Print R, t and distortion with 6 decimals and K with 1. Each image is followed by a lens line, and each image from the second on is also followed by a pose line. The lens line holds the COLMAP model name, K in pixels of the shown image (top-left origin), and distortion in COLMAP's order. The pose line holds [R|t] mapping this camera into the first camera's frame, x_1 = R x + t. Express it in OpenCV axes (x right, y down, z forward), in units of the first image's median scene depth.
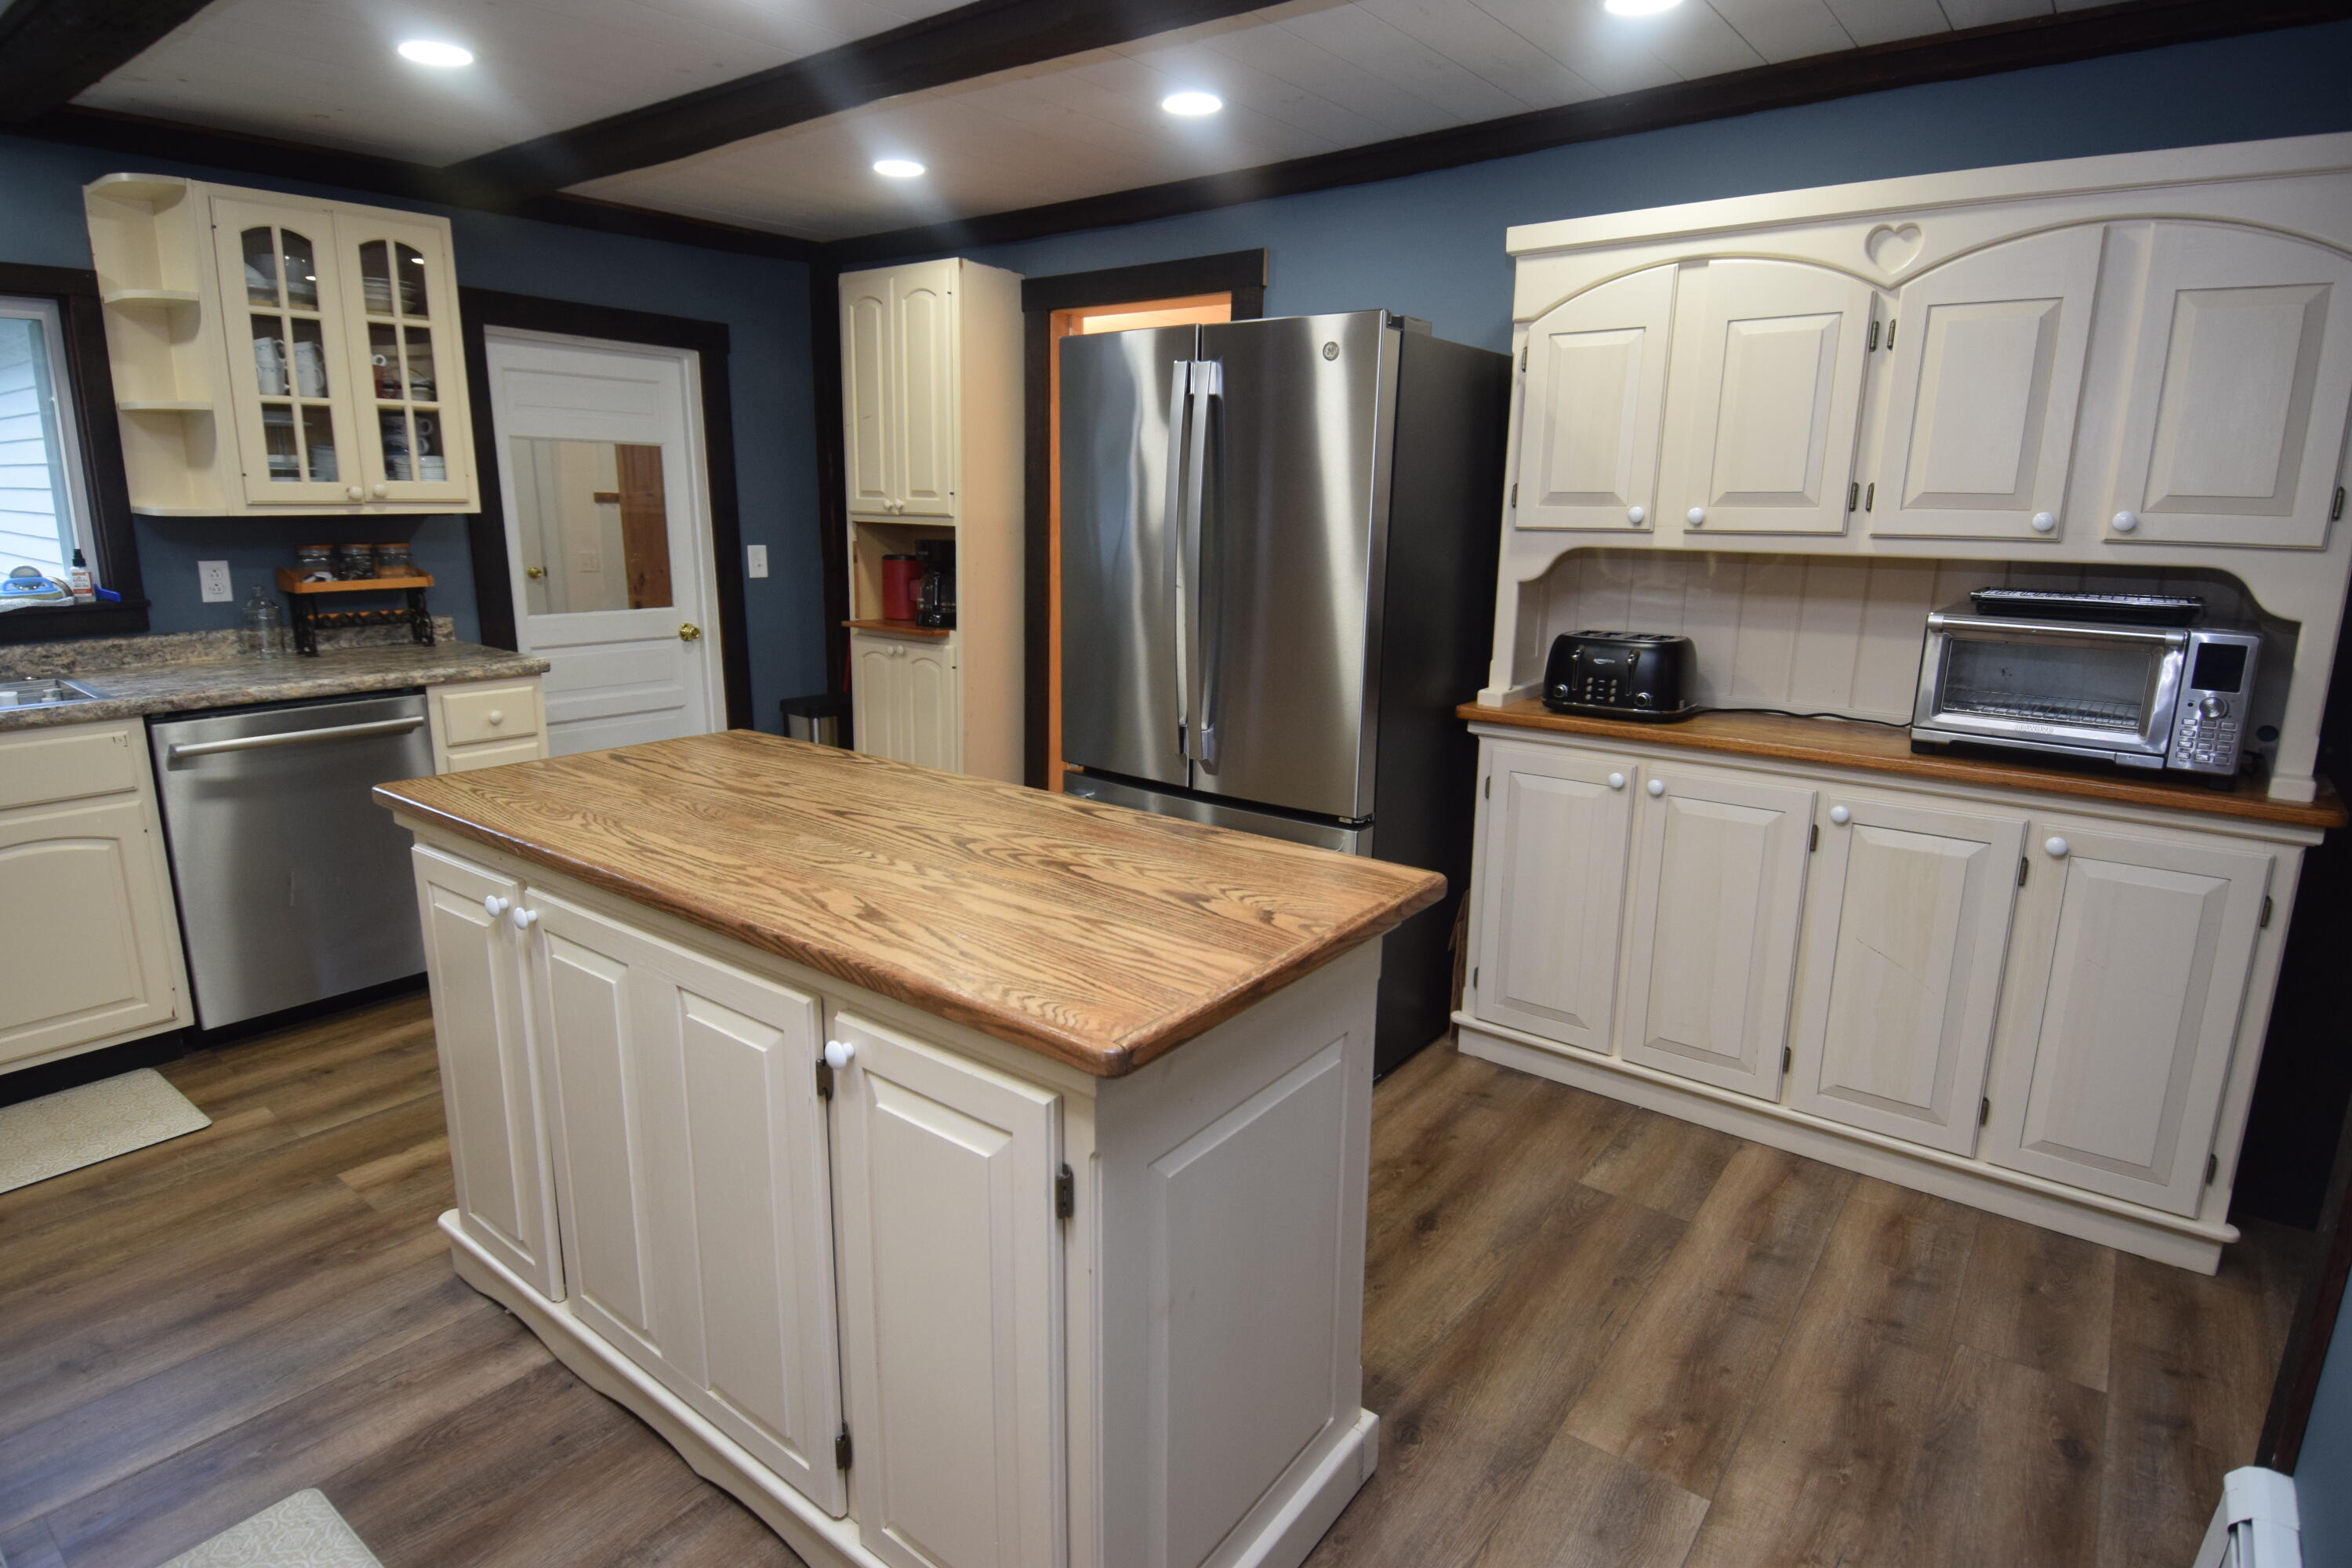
lens RADIAL K [[1241.5, 0, 1176.0], [0, 1241.5, 784.0], [0, 0, 1]] dist [0.000440, -0.026116]
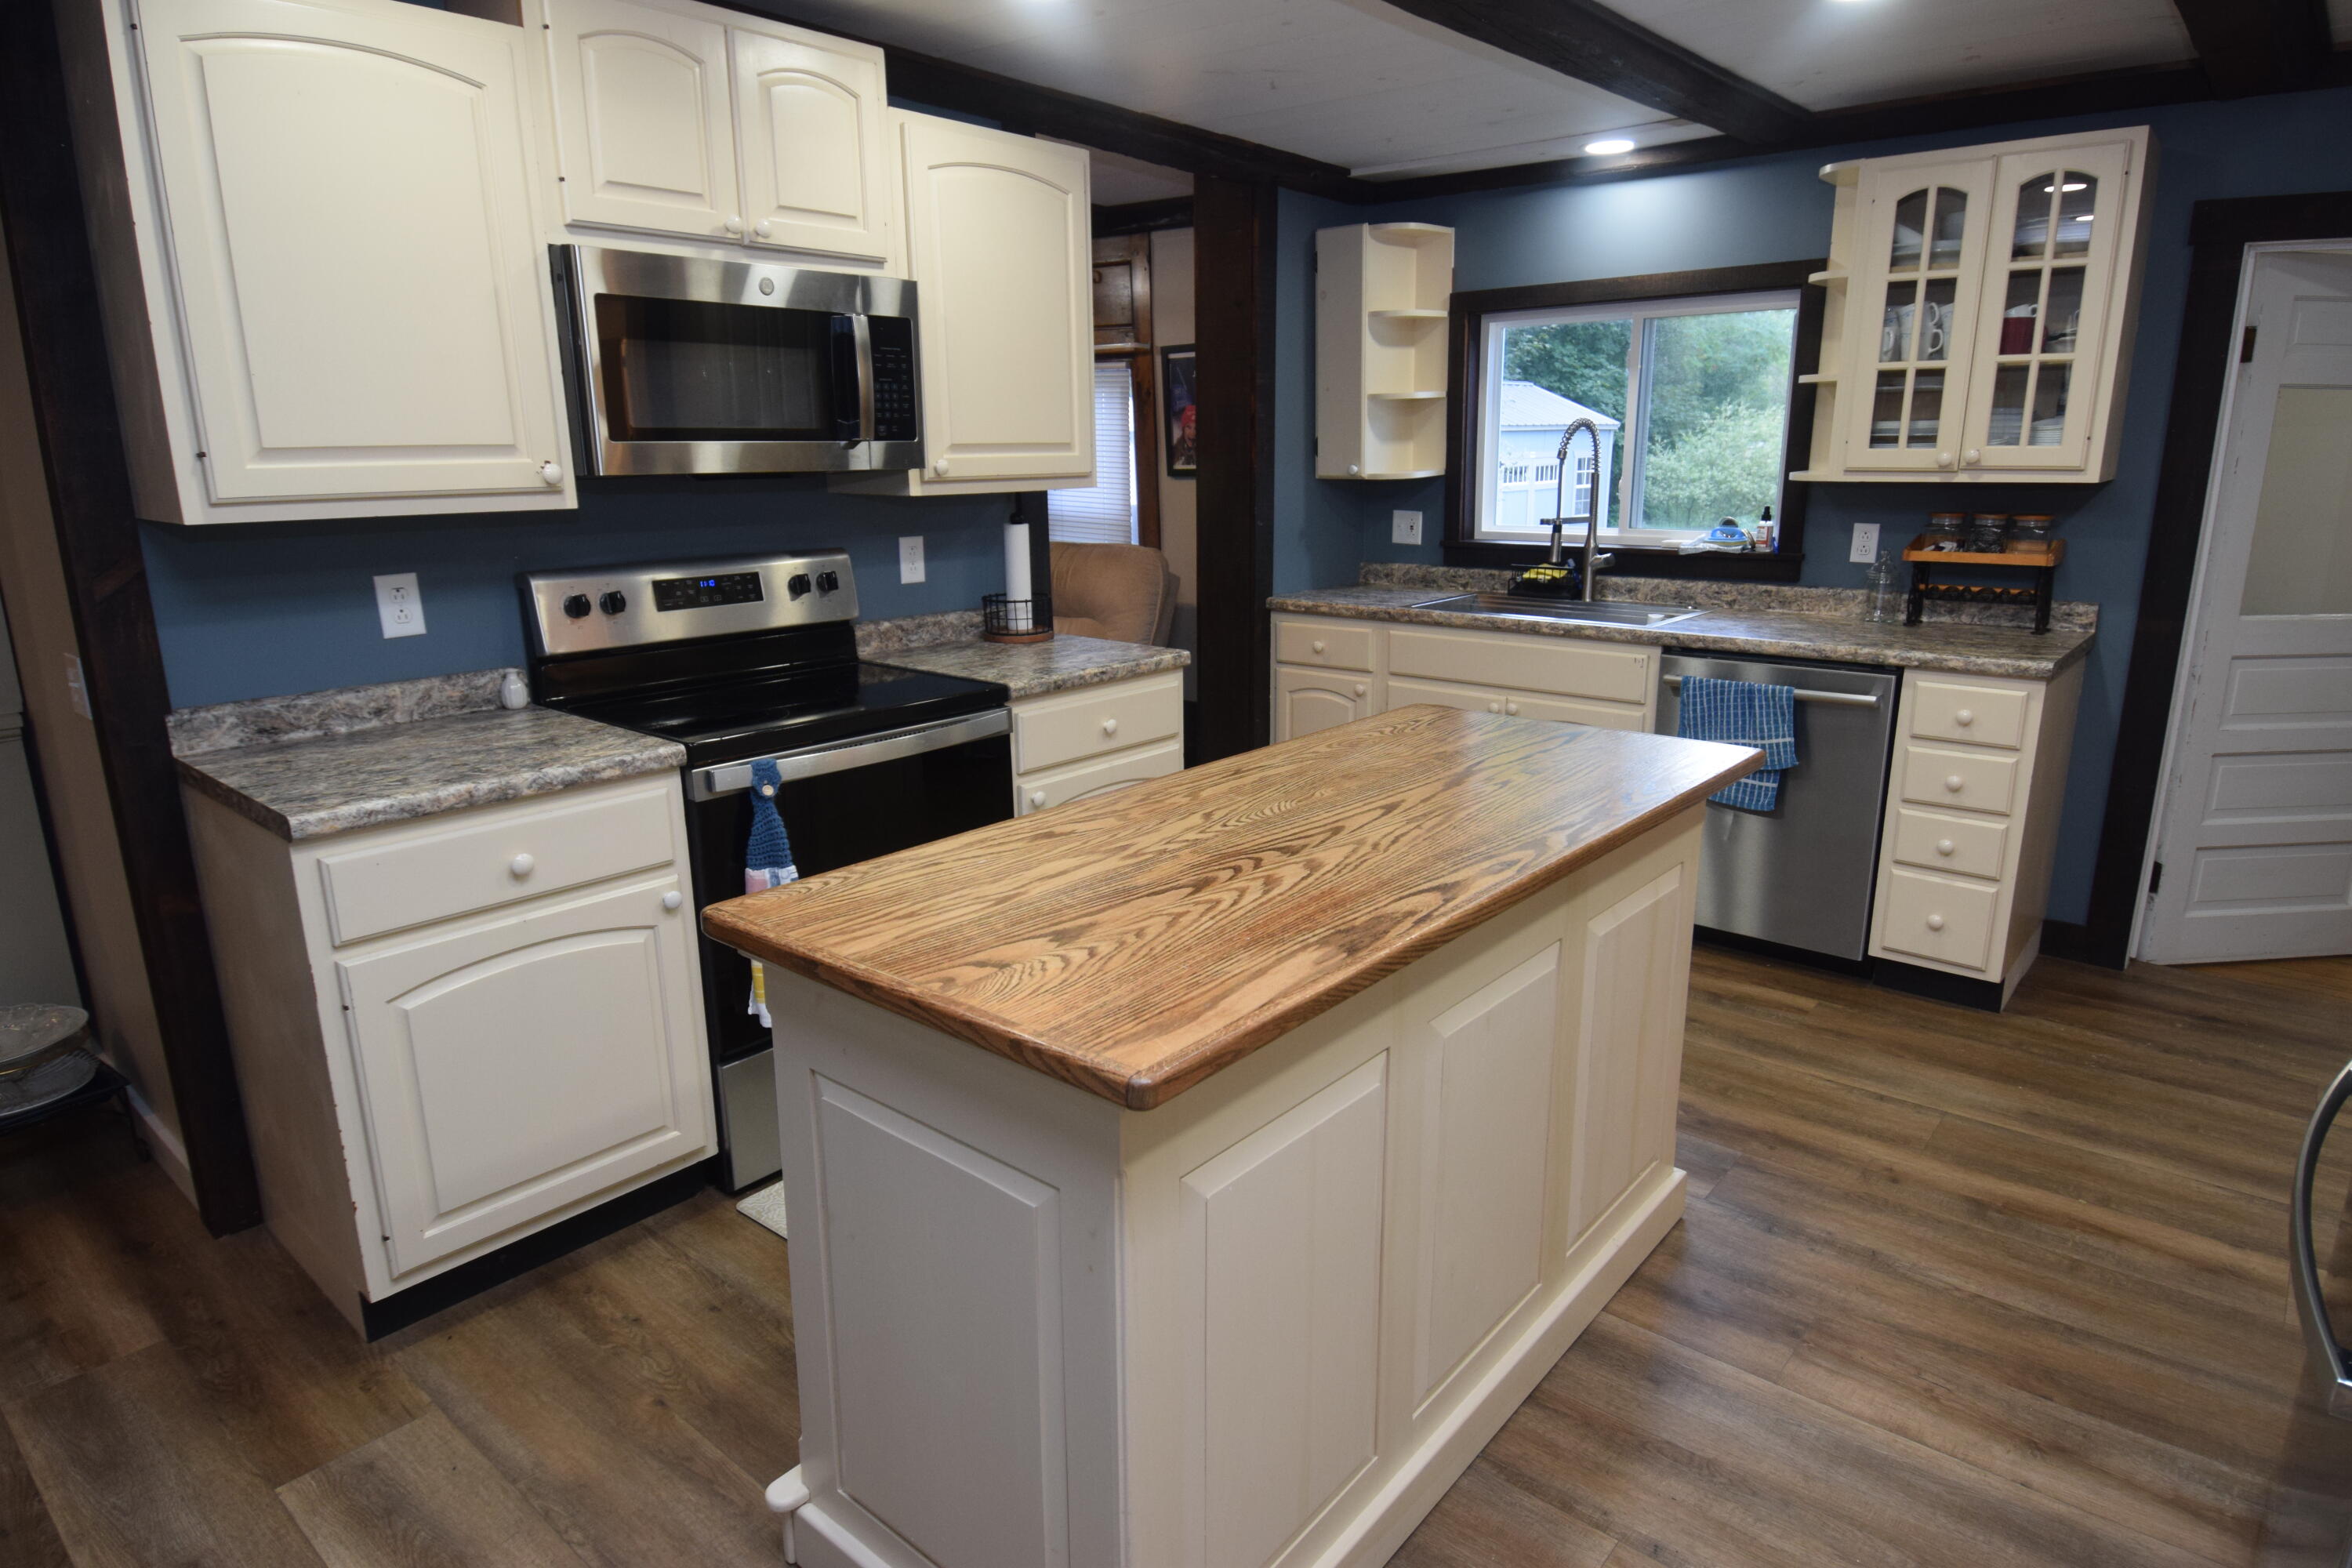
lens RADIAL K [[1336.0, 0, 1197.5], [0, 1336.0, 773.3], [0, 0, 1]] dist [0.000878, -0.000127]
pose [[-0.054484, 0.221743, -0.973582, 0.718794], [-0.219012, 0.948633, 0.228317, -0.200144], [0.974200, 0.225665, -0.003121, 0.861360]]
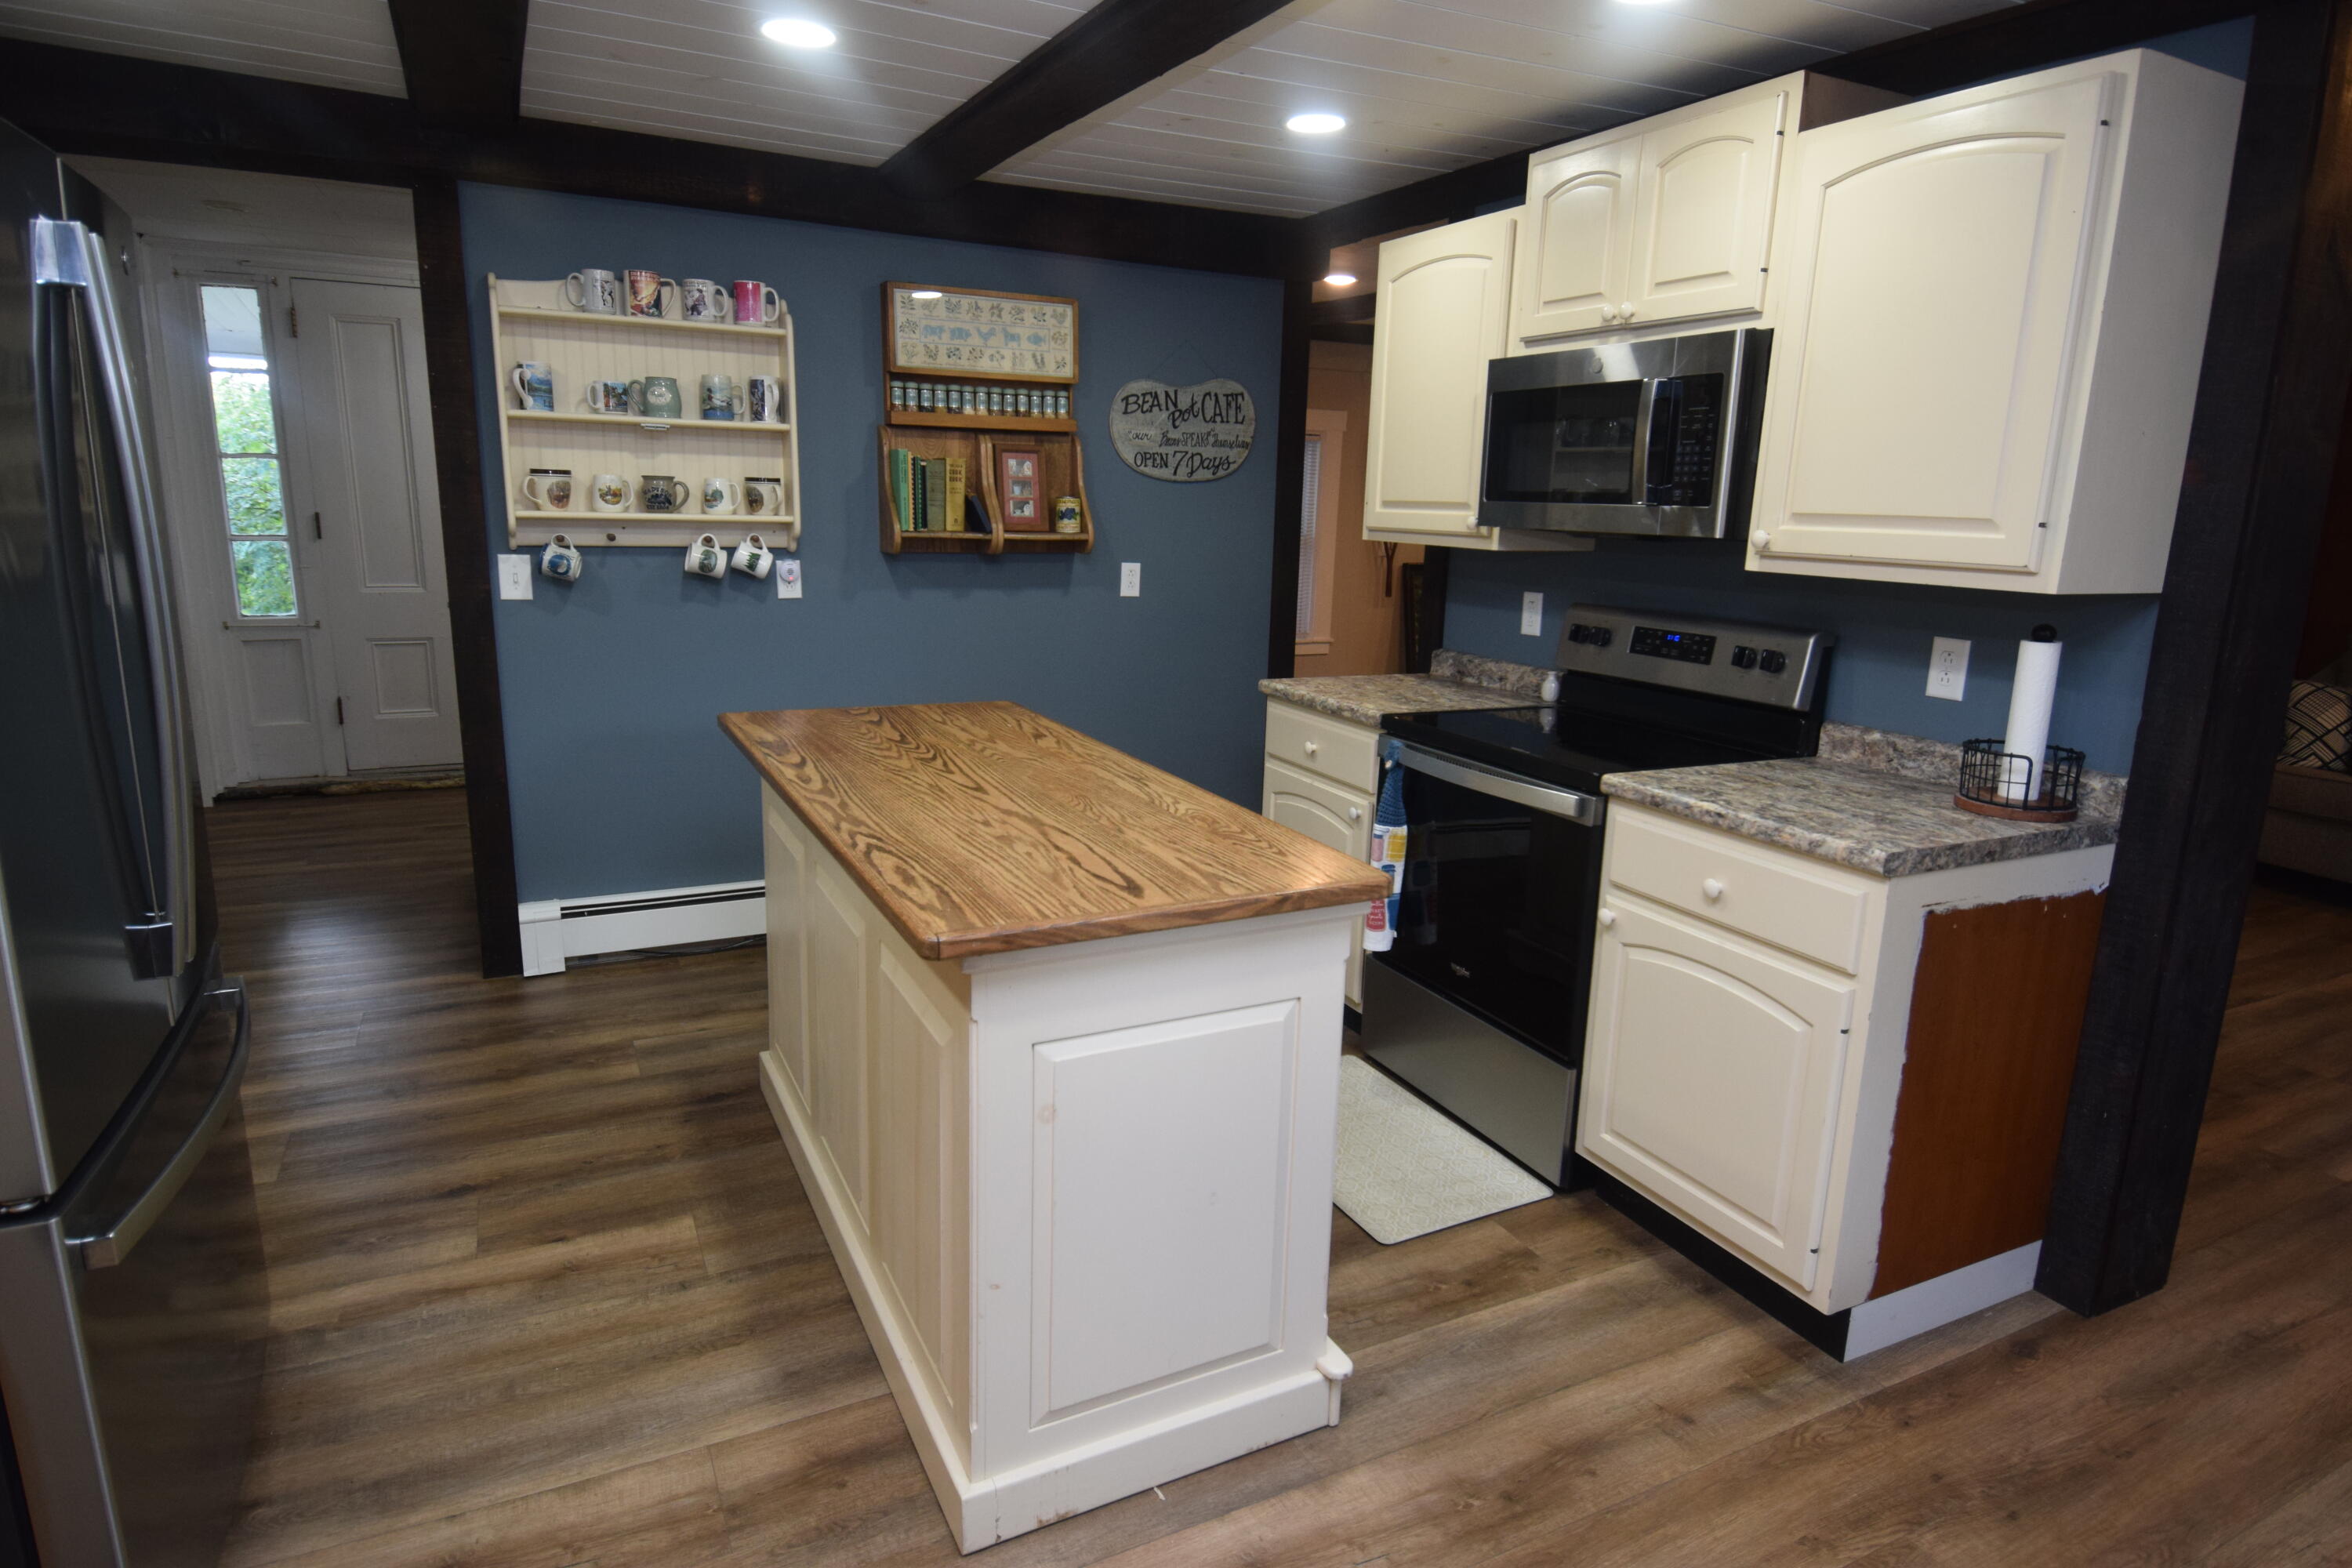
lens RADIAL K [[1336.0, 0, 1197.5], [0, 1336.0, 773.3], [0, 0, 1]] dist [0.000878, -0.000127]
pose [[-0.898004, -0.136957, 0.418130, -0.967732], [0.047933, 0.914212, 0.402392, -0.469282], [-0.437369, 0.381392, -0.814400, 1.913238]]
